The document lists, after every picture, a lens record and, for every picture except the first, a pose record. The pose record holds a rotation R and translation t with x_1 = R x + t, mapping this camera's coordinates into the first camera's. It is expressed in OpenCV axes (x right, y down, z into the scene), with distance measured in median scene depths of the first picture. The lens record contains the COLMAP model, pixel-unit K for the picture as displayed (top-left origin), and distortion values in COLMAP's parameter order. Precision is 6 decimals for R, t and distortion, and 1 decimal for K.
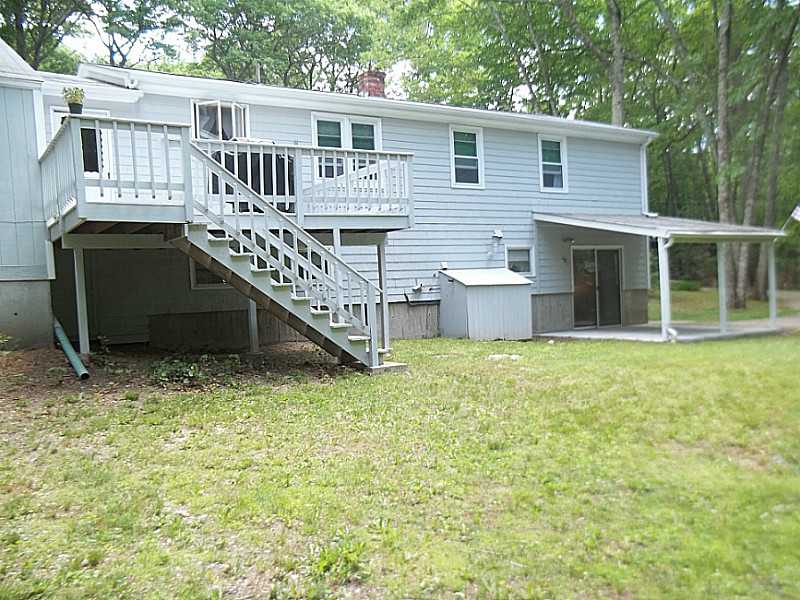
lens RADIAL K [[772.3, 0, 402.8], [0, 772.3, 321.2], [0, 0, 1]] dist [-0.112558, 0.183505]
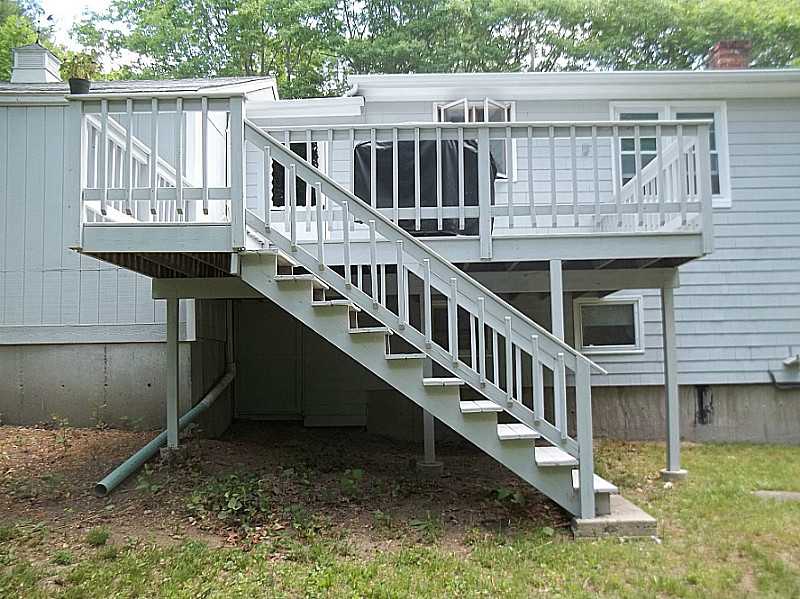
lens RADIAL K [[772.3, 0, 402.8], [0, 772.3, 320.7], [0, 0, 1]] dist [-0.112558, 0.183505]
pose [[0.840307, -0.004886, -0.542089, 0.133279], [-0.039765, 0.996710, -0.070624, -0.030975], [0.540650, 0.080902, 0.837348, 0.479720]]
